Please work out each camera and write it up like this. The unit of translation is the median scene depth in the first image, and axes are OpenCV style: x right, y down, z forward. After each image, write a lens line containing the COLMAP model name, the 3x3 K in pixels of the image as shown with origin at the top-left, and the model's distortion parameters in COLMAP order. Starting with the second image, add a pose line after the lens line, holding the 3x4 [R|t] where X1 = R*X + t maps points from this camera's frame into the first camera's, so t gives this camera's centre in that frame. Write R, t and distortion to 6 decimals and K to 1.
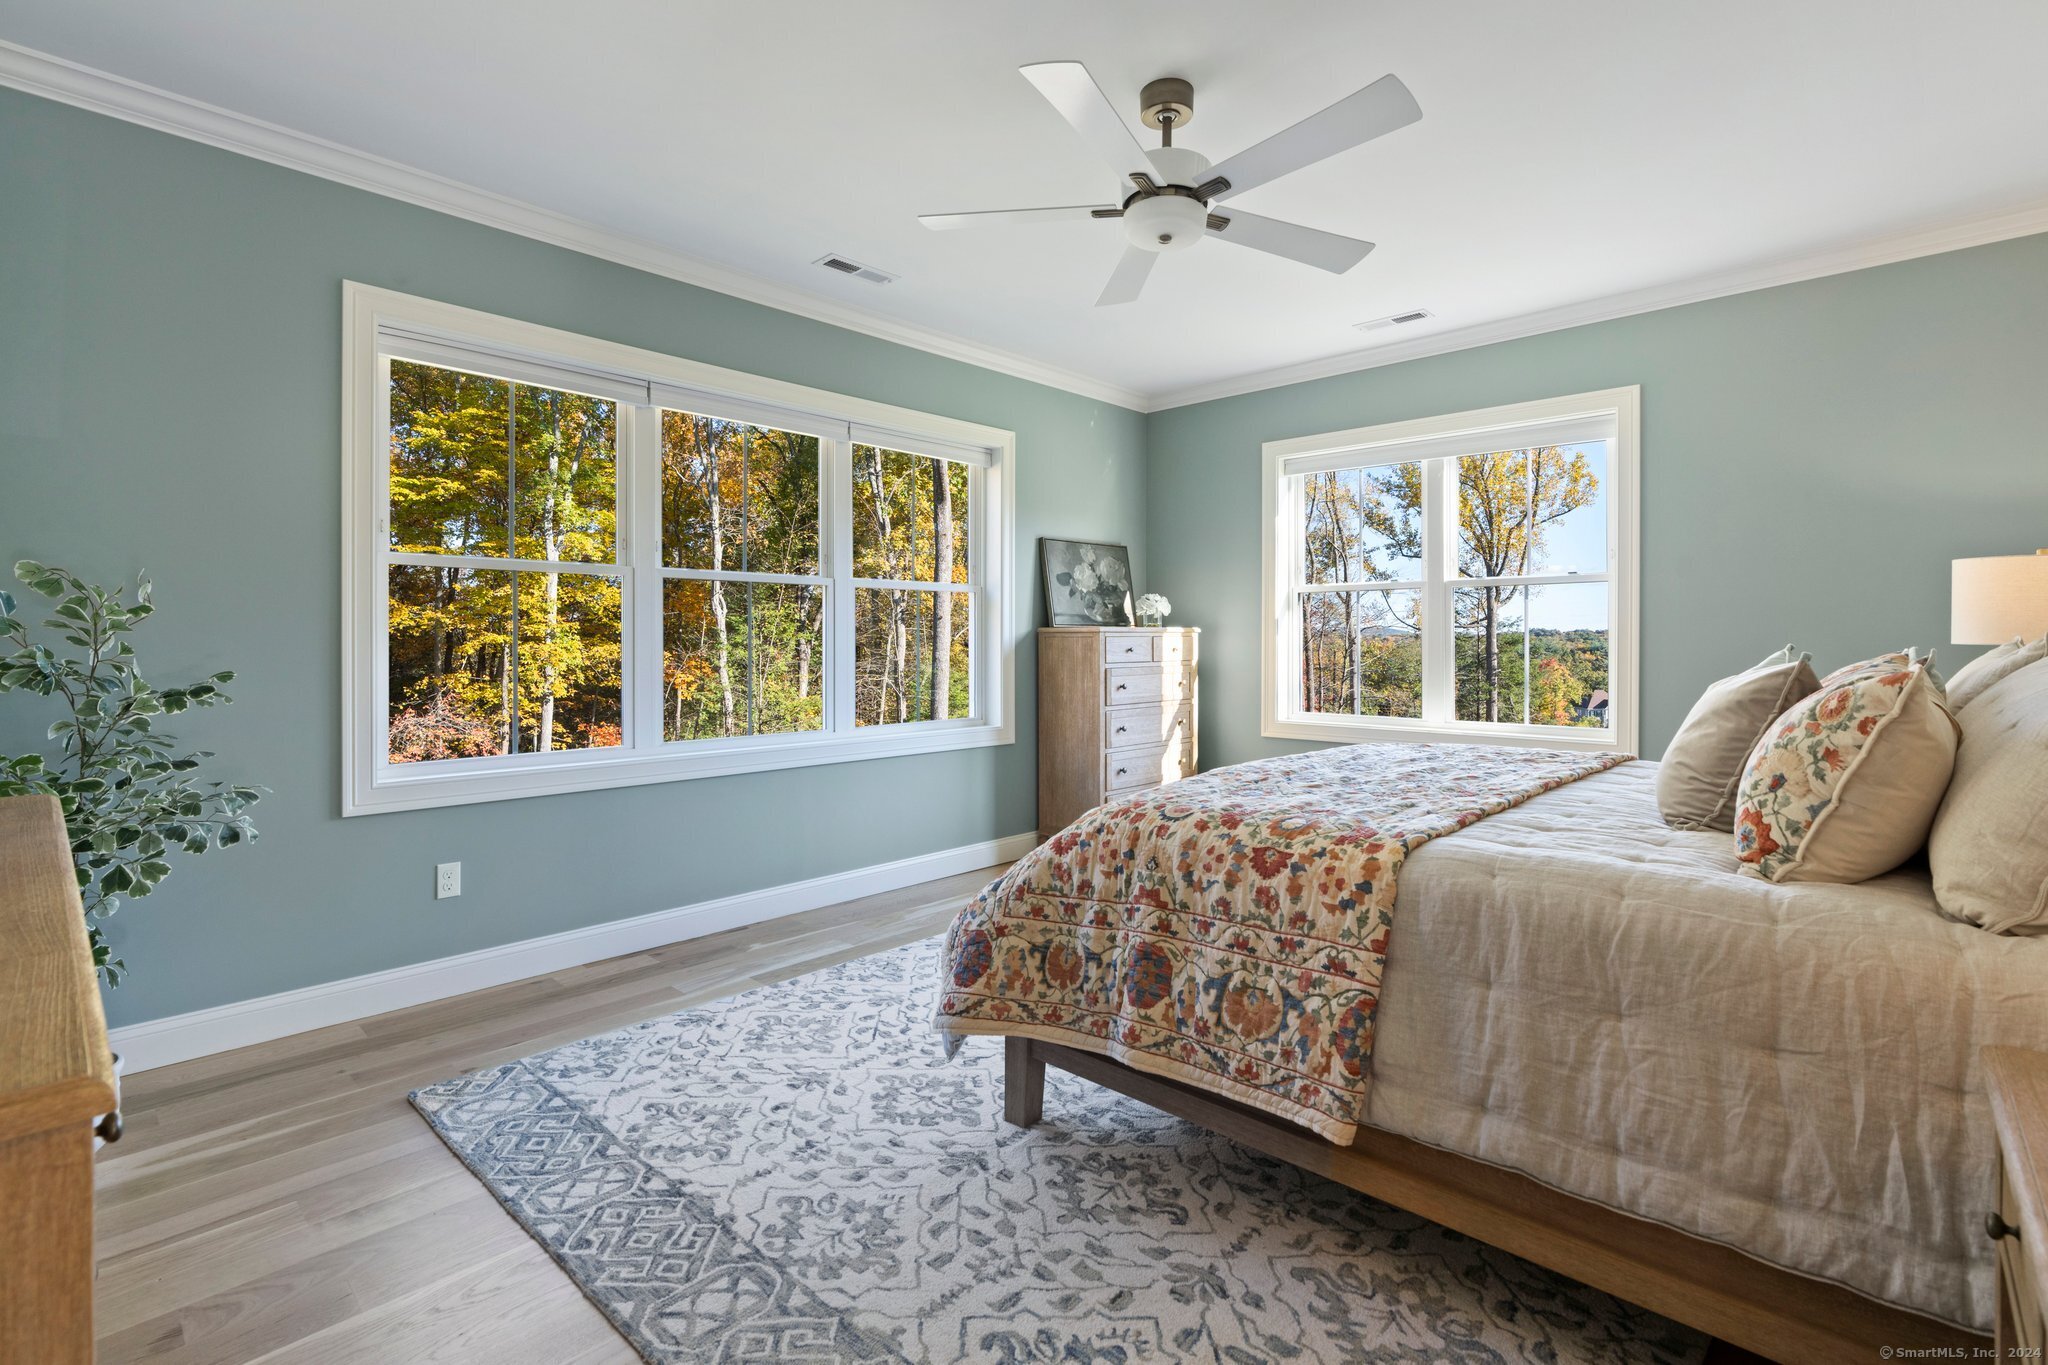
lens RADIAL K [[953.4, 0, 1023.8], [0, 953.4, 640.2], [0, 0, 1]] dist [-0.002662, 0.000024]
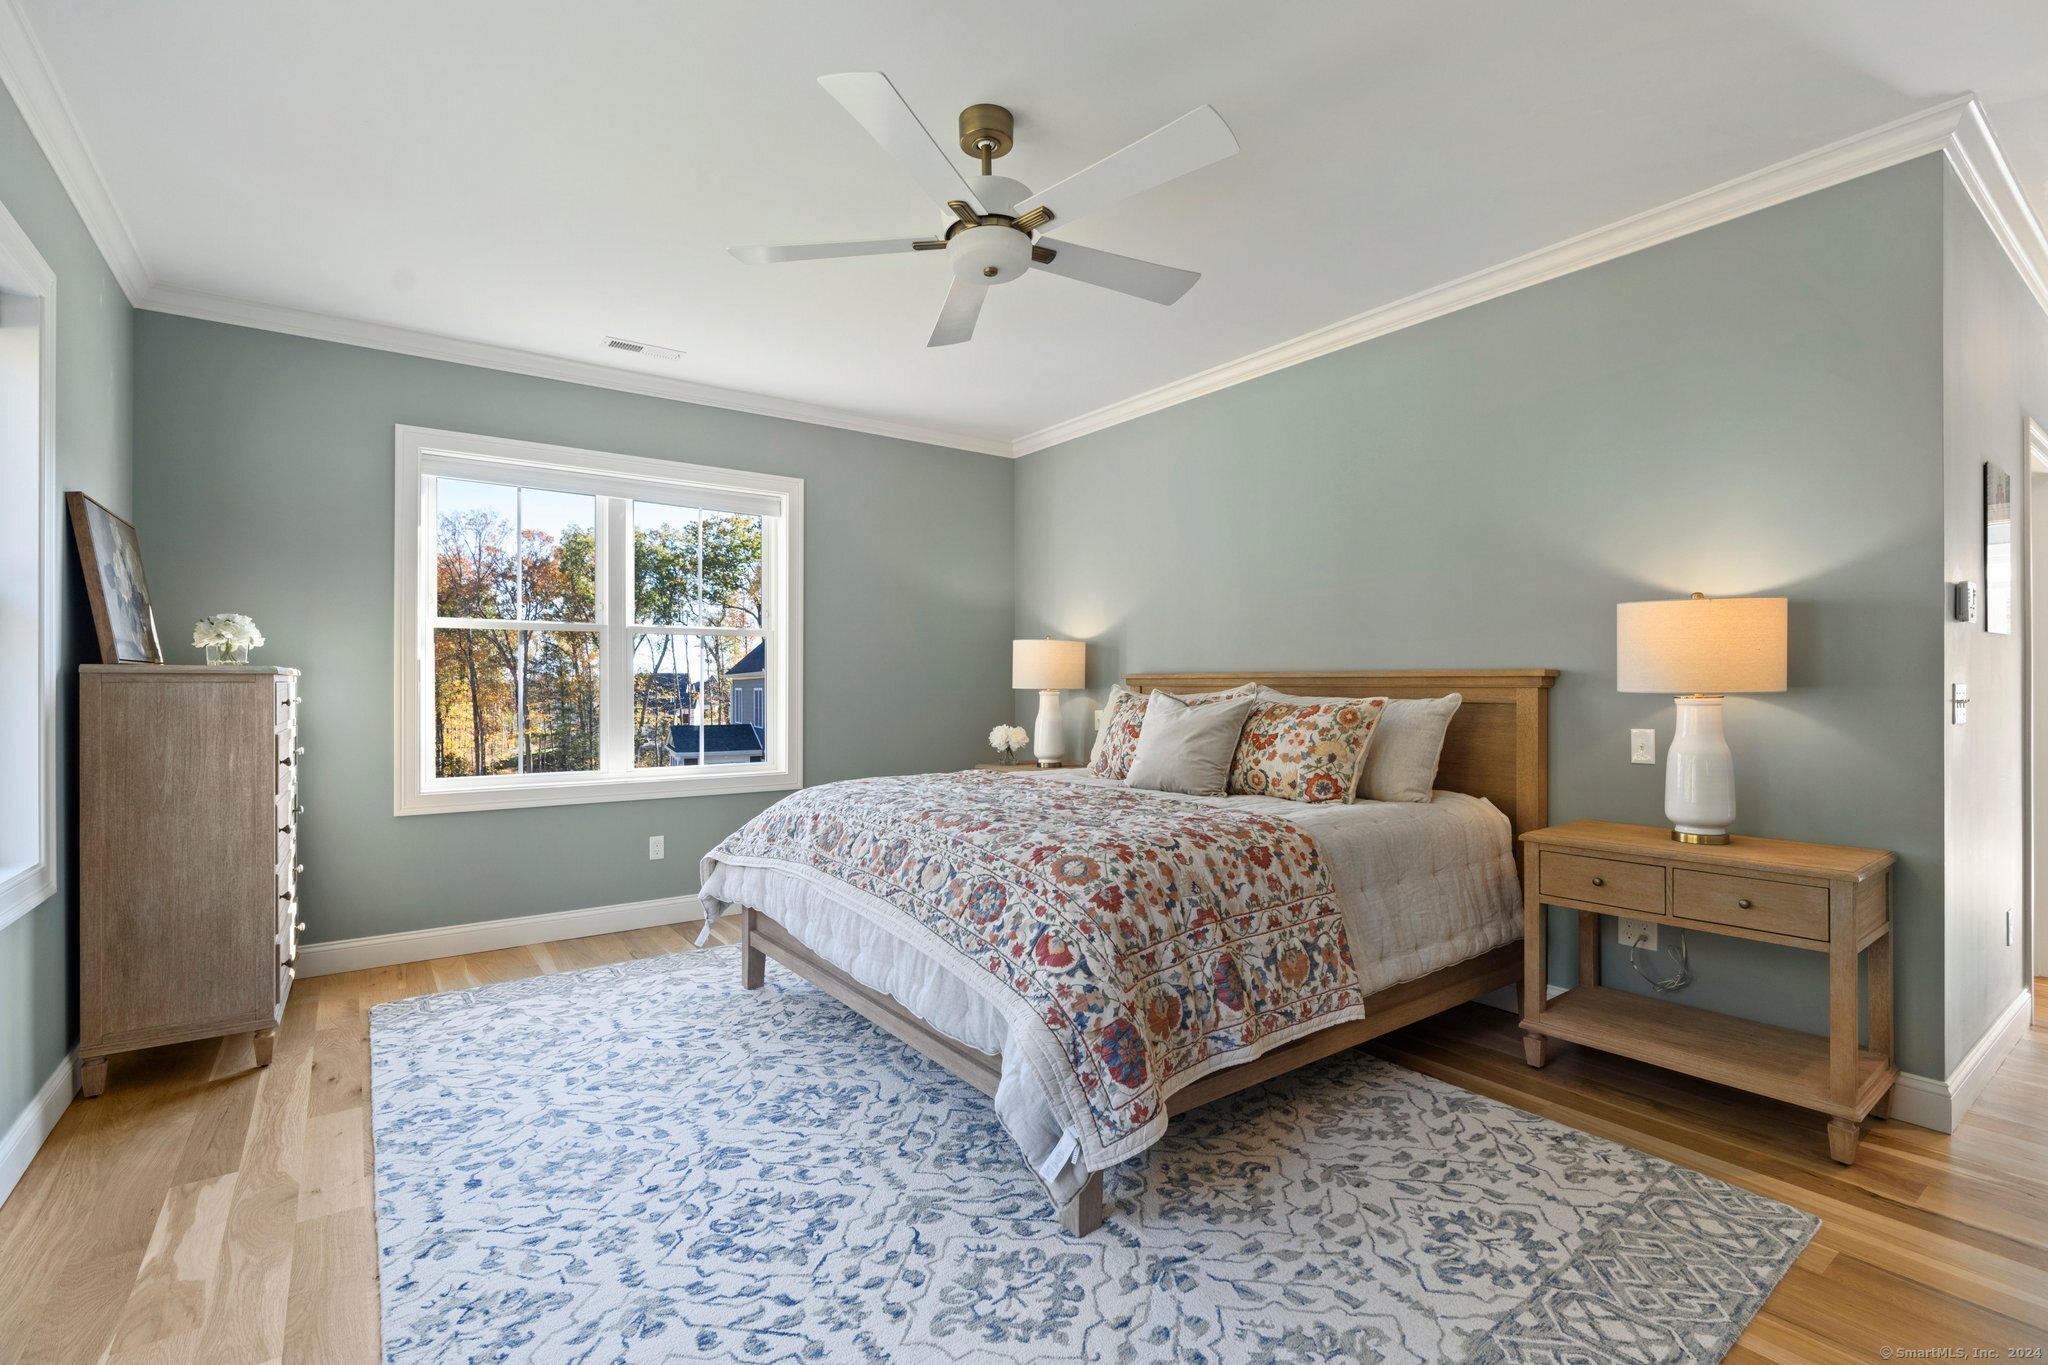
lens RADIAL K [[926.9, 0, 1024.0], [0, 926.9, 682.5], [0, 0, 1]] dist [-0.004661, -0.000384]
pose [[0.180374, 0.003498, 0.983592, -1.056568], [0.000828, 0.999993, -0.003708, -0.001301], [-0.983598, 0.001483, 0.180370, 1.096712]]
